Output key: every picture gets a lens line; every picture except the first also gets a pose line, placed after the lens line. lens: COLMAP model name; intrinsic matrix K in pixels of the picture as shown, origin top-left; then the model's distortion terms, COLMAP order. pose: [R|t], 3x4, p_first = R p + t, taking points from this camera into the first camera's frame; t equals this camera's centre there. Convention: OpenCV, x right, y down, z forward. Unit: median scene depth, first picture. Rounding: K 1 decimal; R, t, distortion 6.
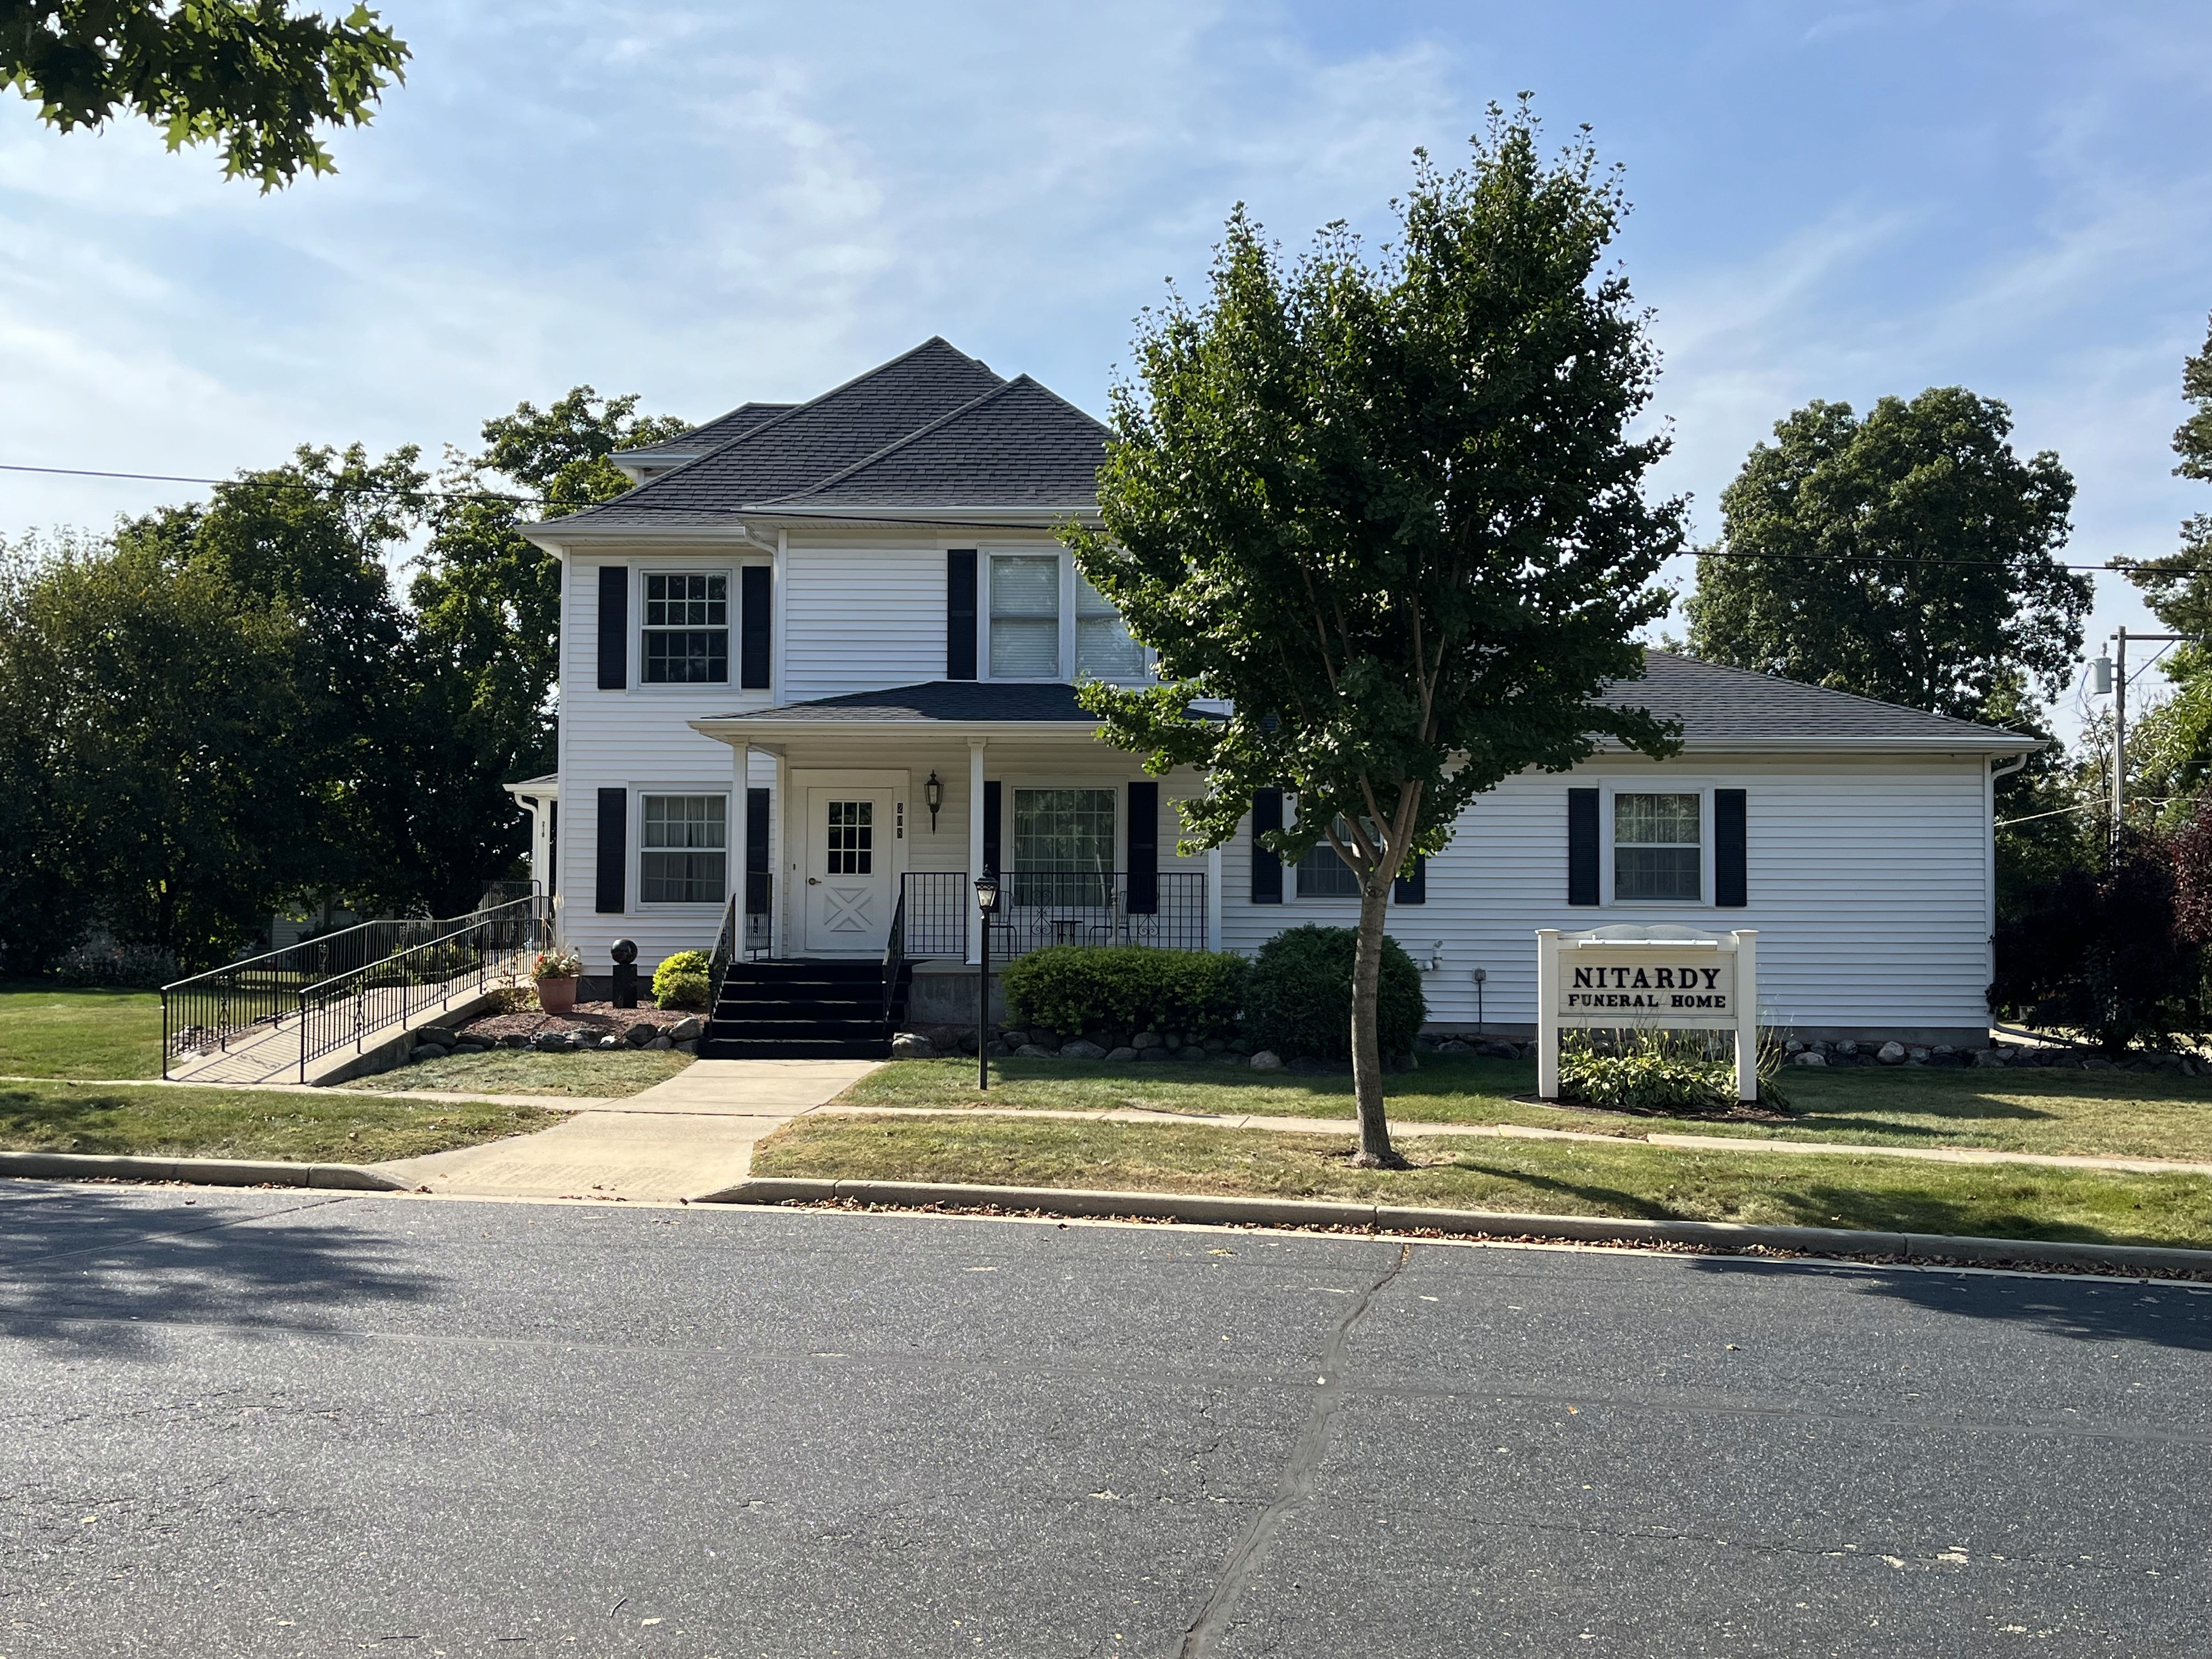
lens RADIAL K [[2126.6, 0, 1106.0], [0, 2126.6, 829.5], [0, 0, 1]] dist [0.042633, -0.000665]
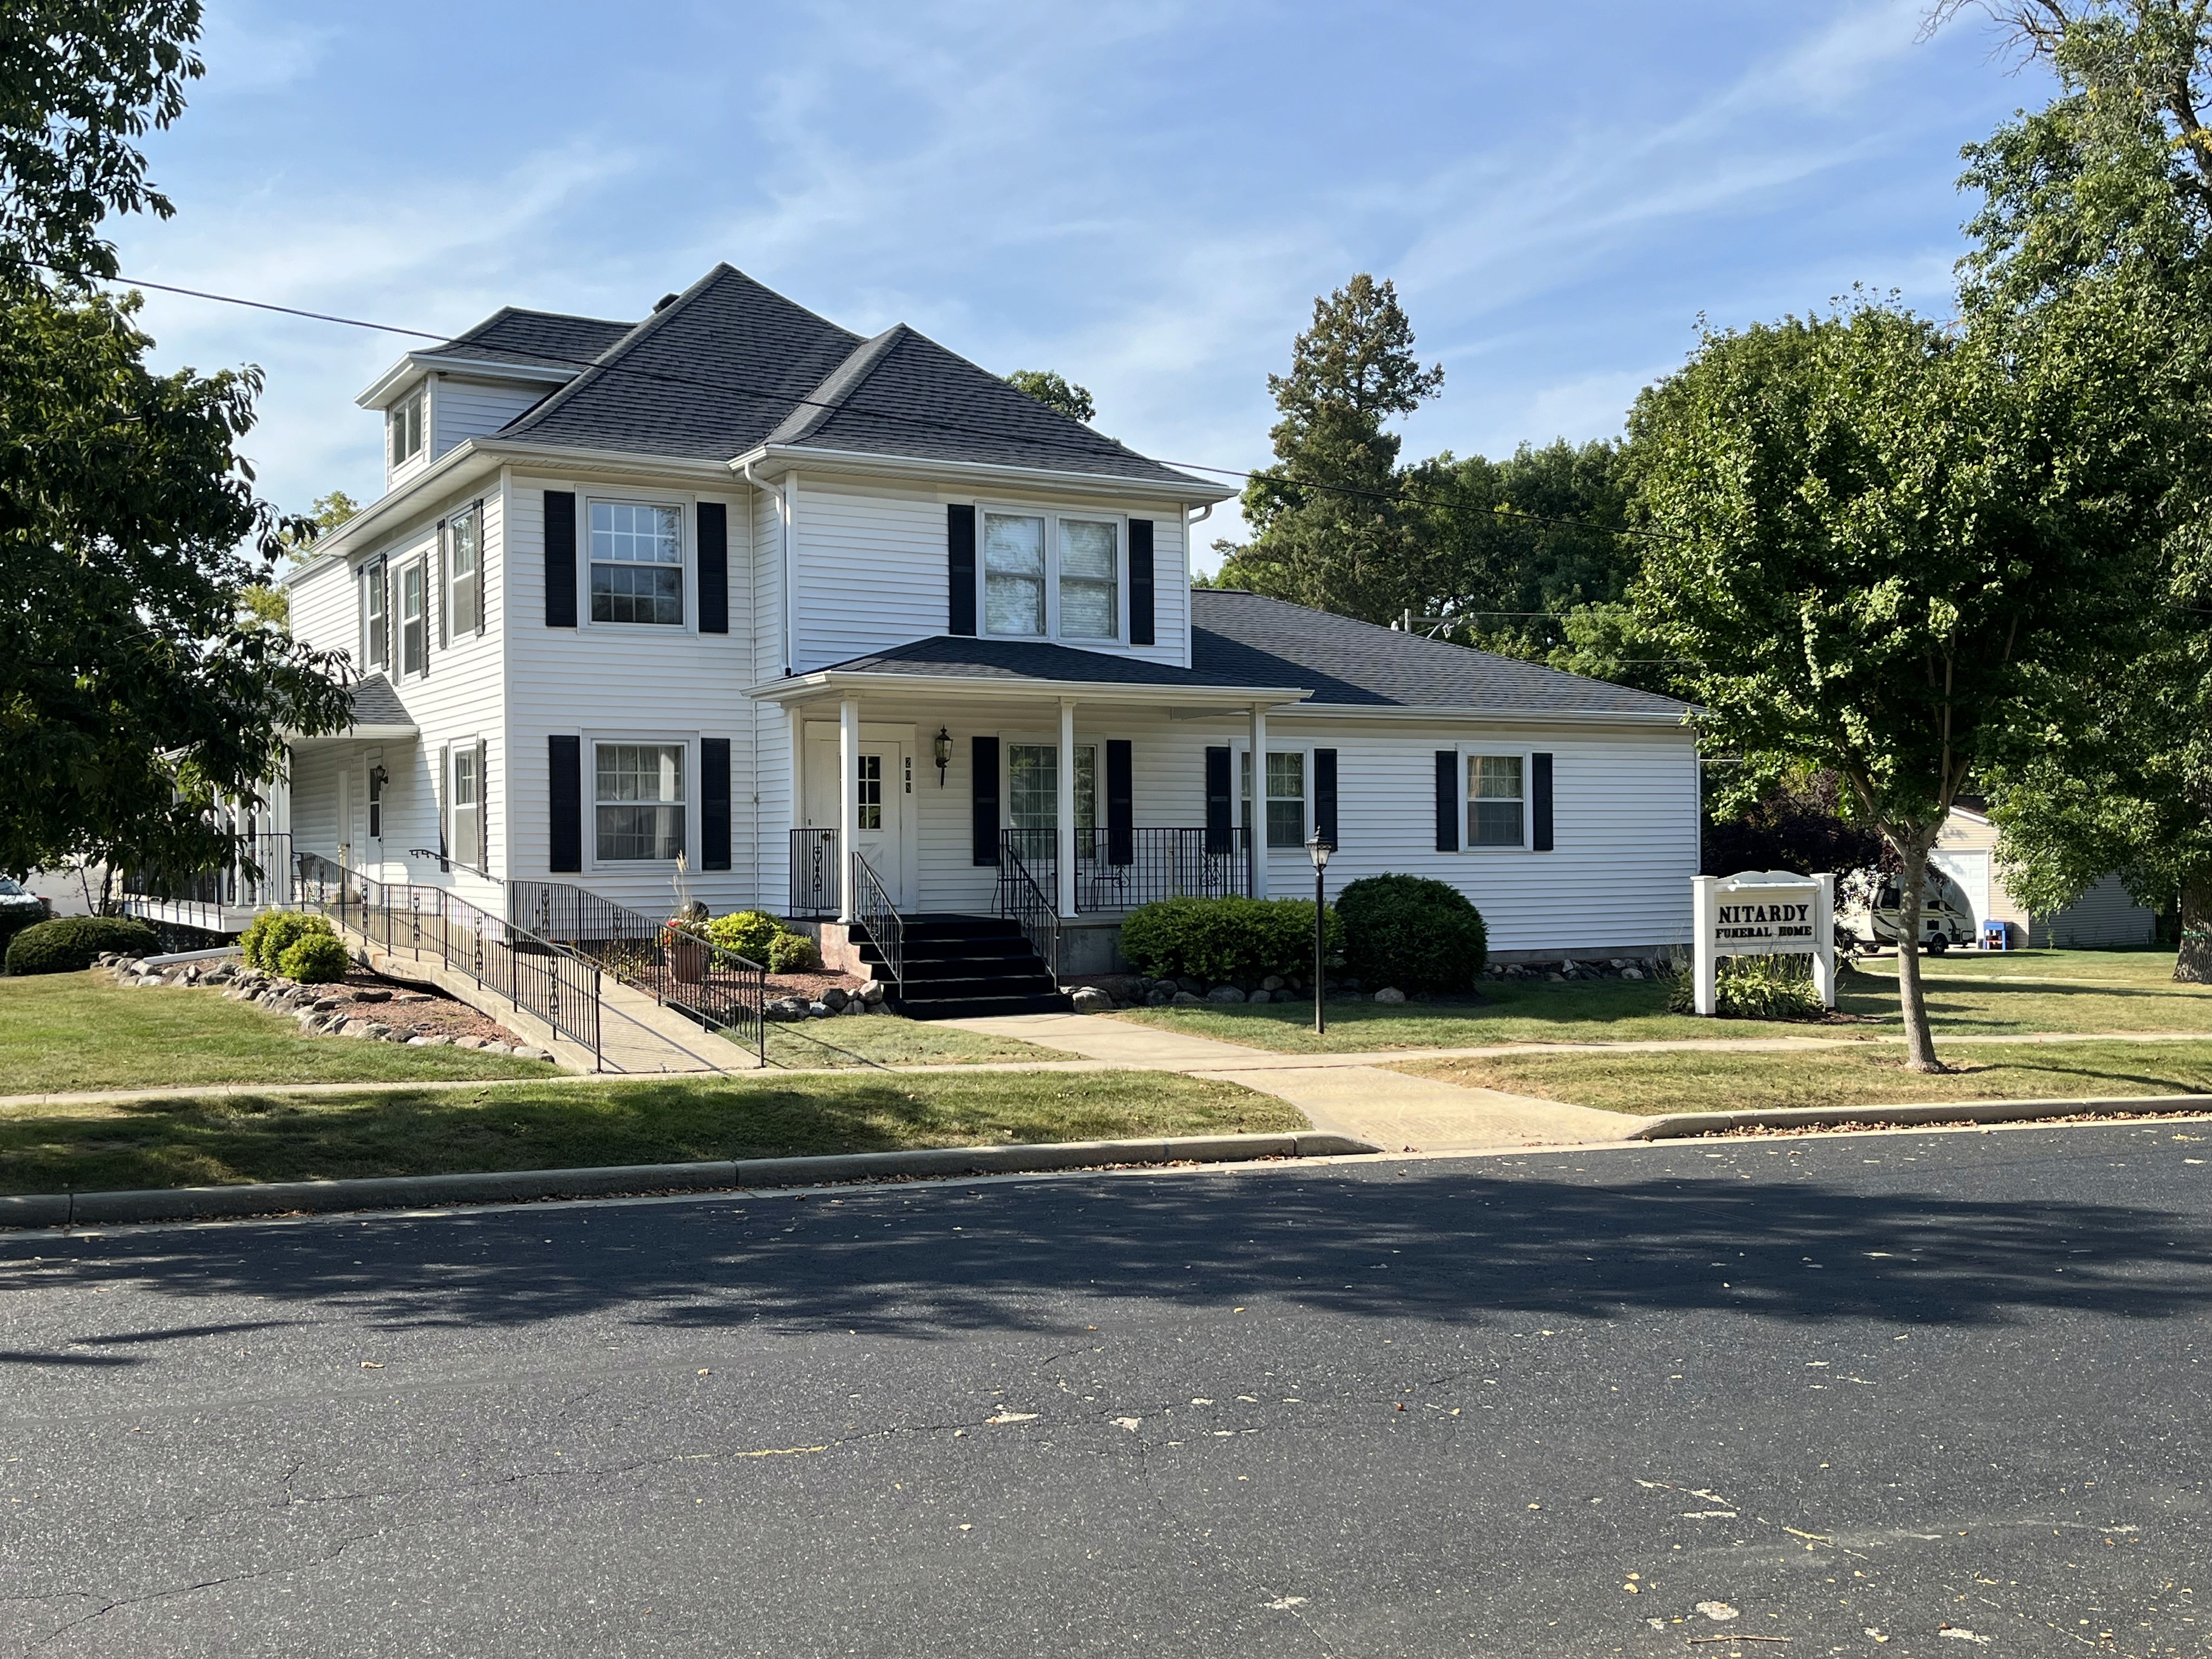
lens RADIAL K [[2126.6, 0, 1106.0], [0, 2126.6, 829.5], [0, 0, 1]] dist [0.042633, -0.000665]
pose [[0.854387, -0.007360, 0.519586, -0.539366], [-0.009904, 0.999487, 0.030443, -0.010050], [-0.519543, -0.031156, 0.853876, 0.103804]]
